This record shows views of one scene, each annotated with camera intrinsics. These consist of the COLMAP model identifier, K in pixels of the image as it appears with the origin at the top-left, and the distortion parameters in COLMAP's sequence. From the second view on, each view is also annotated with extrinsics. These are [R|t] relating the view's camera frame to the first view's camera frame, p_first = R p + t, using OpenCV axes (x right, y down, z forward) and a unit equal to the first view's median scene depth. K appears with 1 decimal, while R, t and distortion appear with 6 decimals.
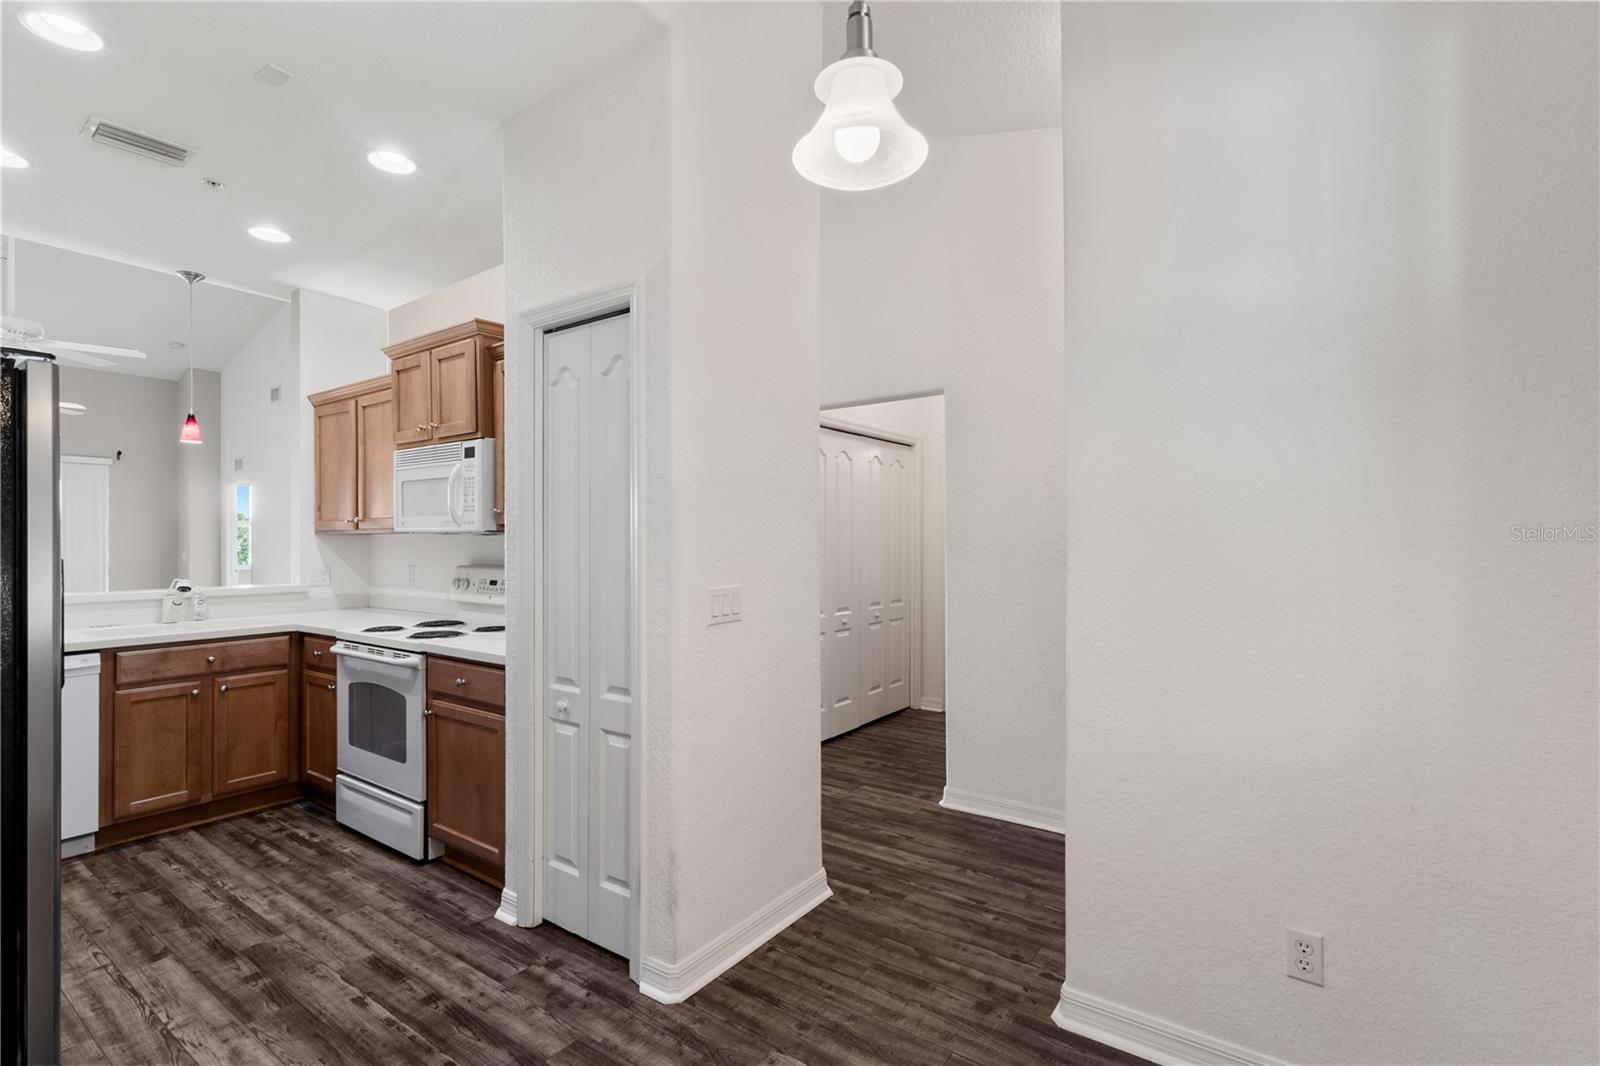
lens RADIAL K [[743.3, 0, 792.3], [0, 743.3, 561.1], [0, 0, 1]] dist [0.004075, 0.000606]
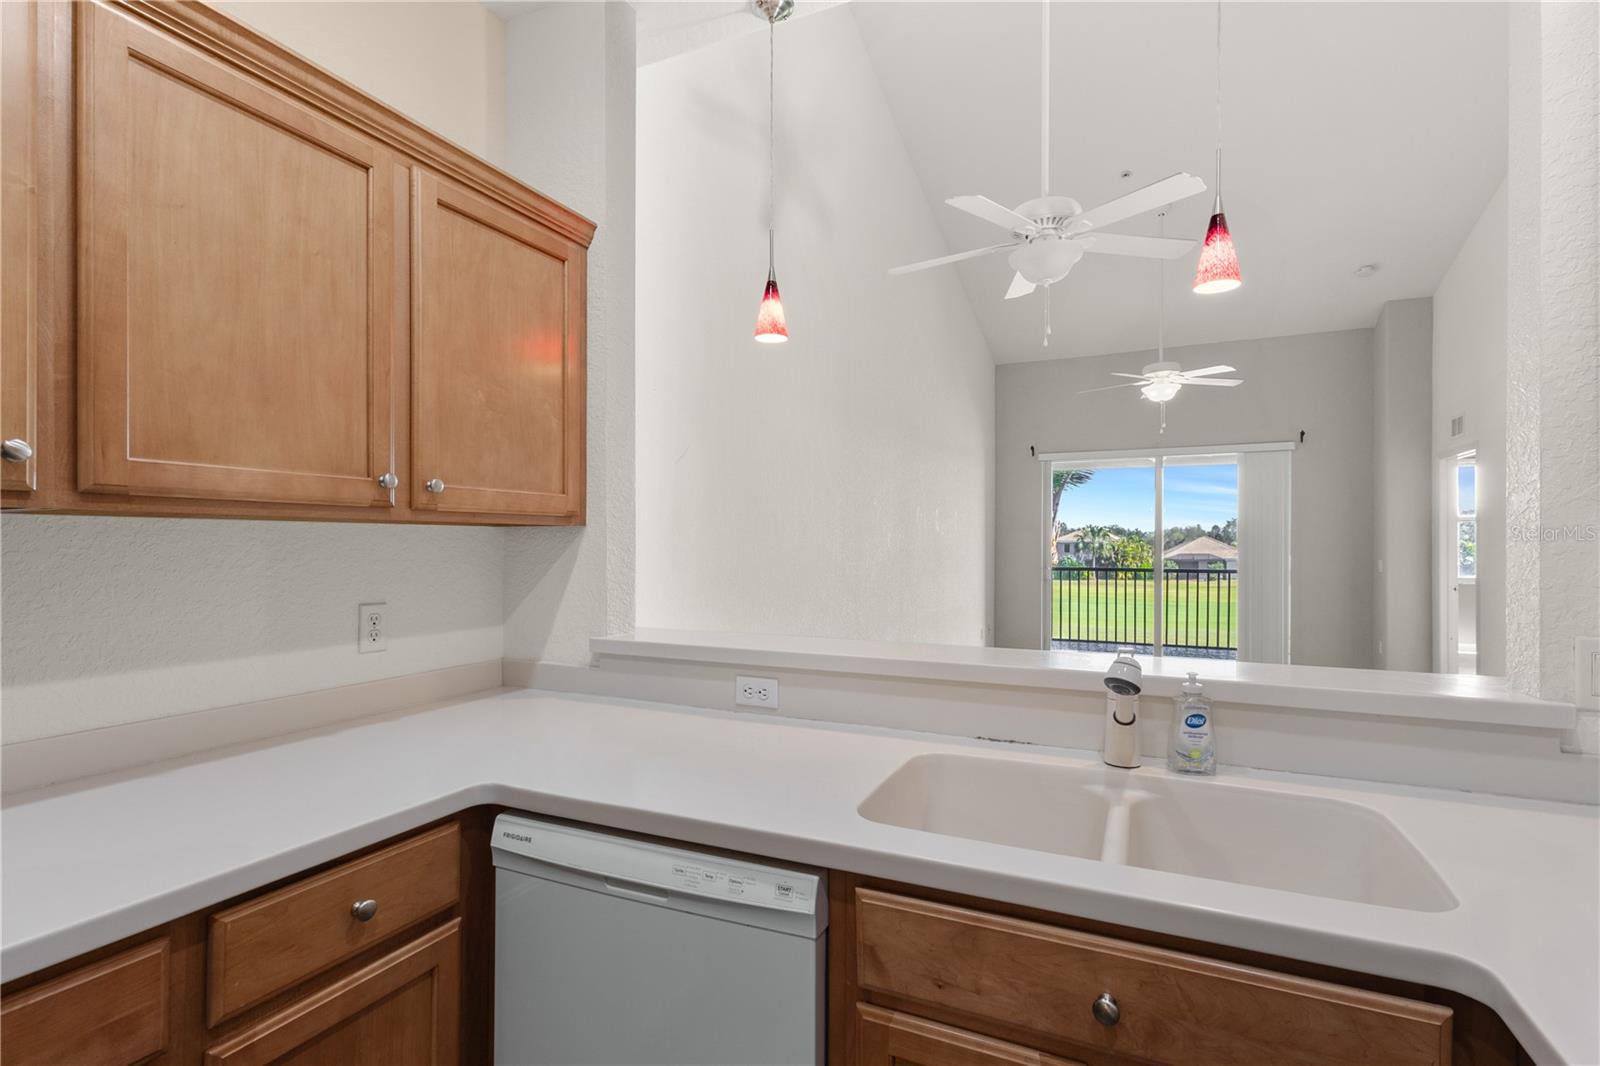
lens RADIAL K [[749.7, 0, 799.9], [0, 749.7, 537.0], [0, 0, 1]] dist [0.007415, 0.000411]
pose [[0.188893, -0.005849, -0.981980, -0.540077], [-0.028039, 0.999542, -0.011348, -0.022564], [0.981597, 0.029677, 0.188642, 0.834324]]
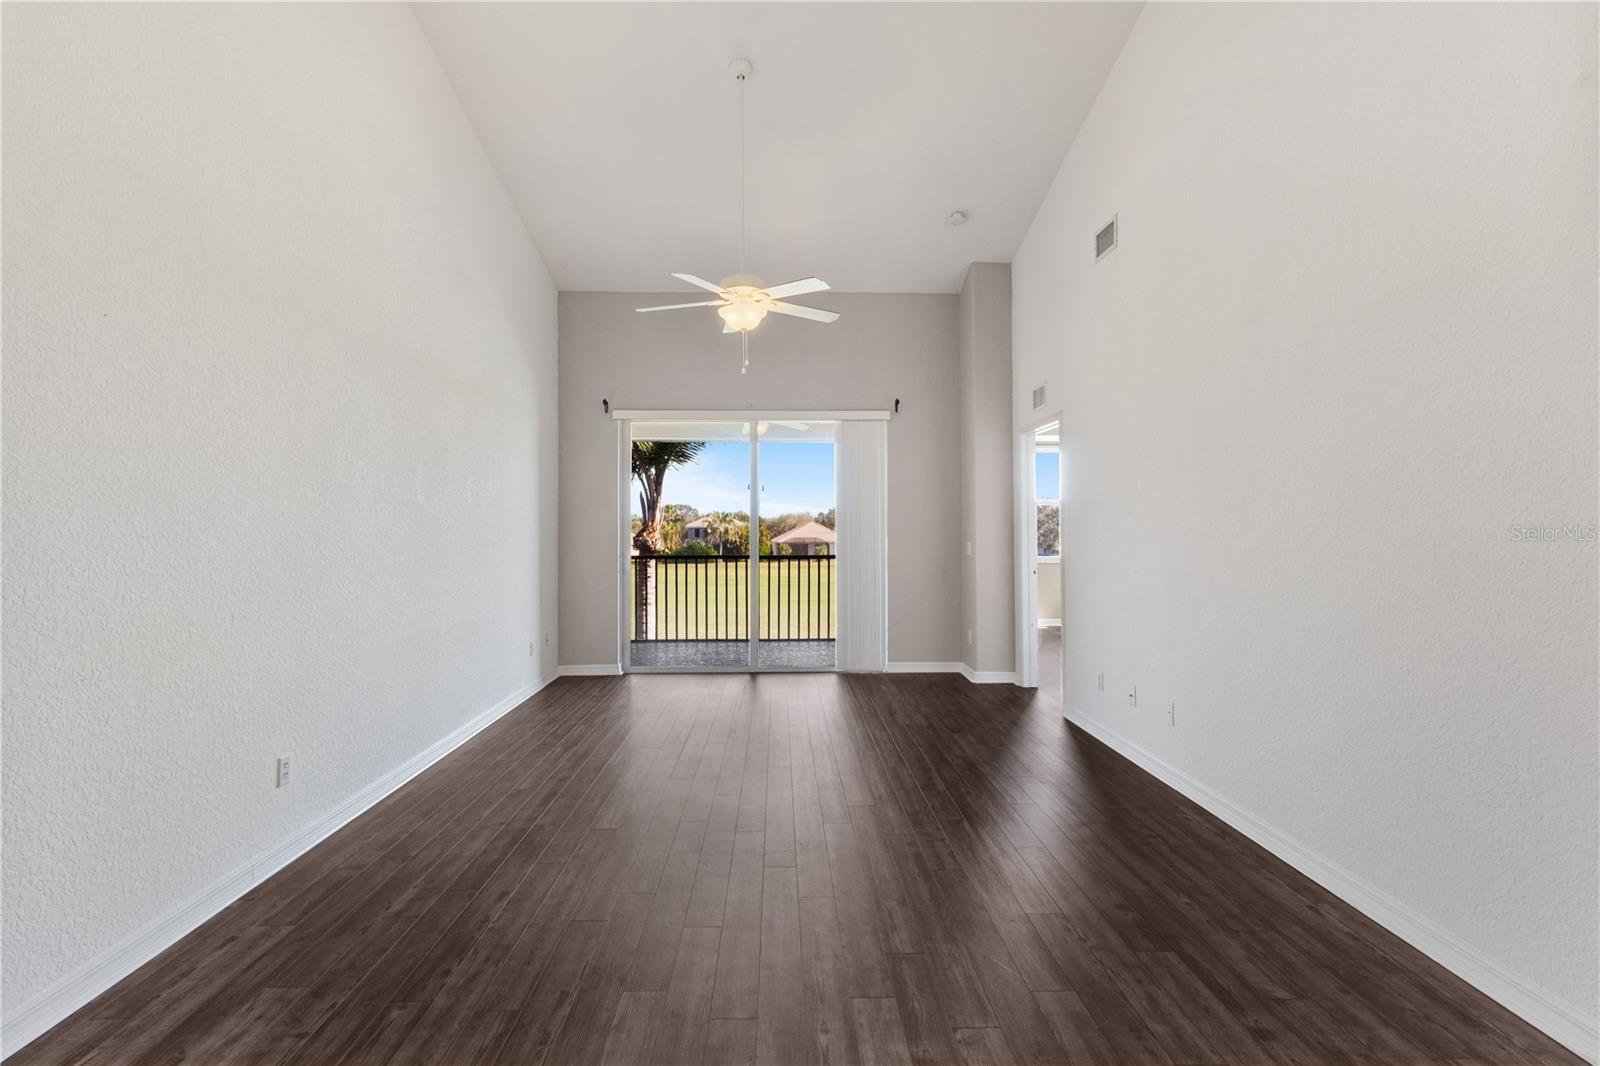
lens RADIAL K [[744.4, 0, 794.8], [0, 744.4, 521.6], [0, 0, 1]] dist [0.002263, 0.000782]
pose [[0.612705, -0.006662, -0.790284, -1.020774], [-0.020544, 0.999492, -0.024353, -0.026052], [0.790045, 0.031157, 0.612257, 1.264133]]
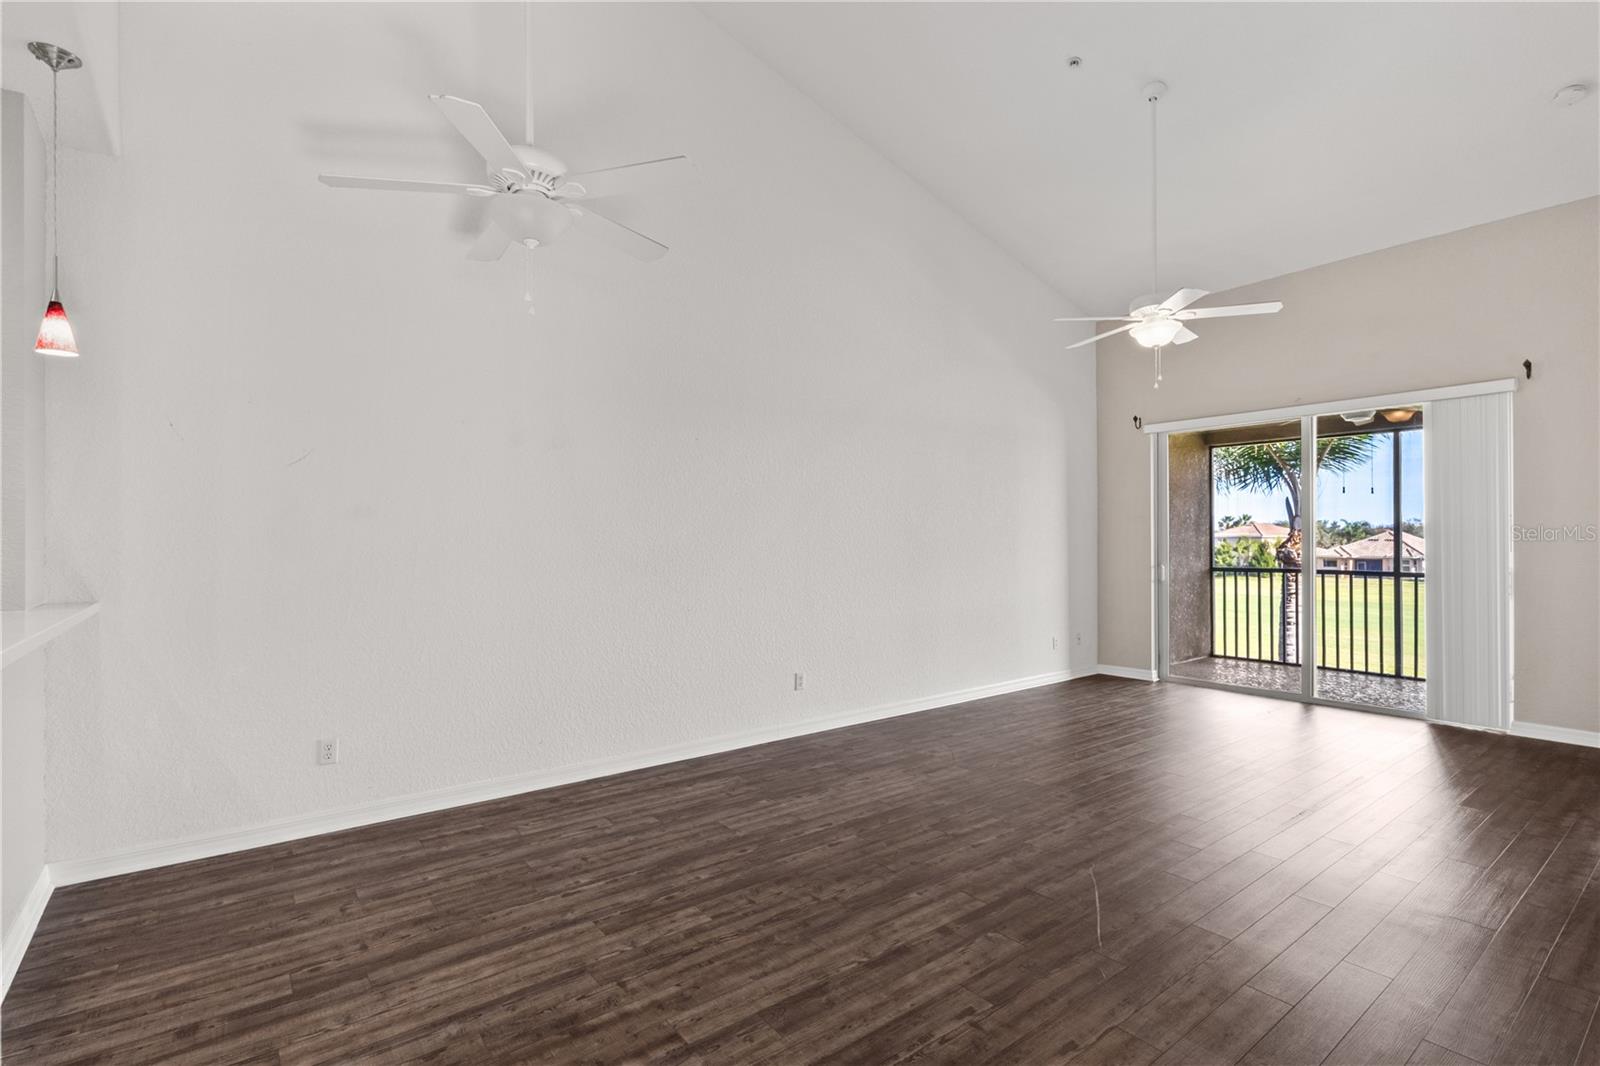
lens RADIAL K [[743.6, 0, 793.3], [0, 743.6, 537.6], [0, 0, 1]] dist [0.005693, -0.000010]
pose [[-0.277181, -0.001368, -0.960817, -0.664044], [-0.022016, 0.999745, 0.004928, -0.038929], [0.960565, 0.022520, -0.277141, 1.698917]]
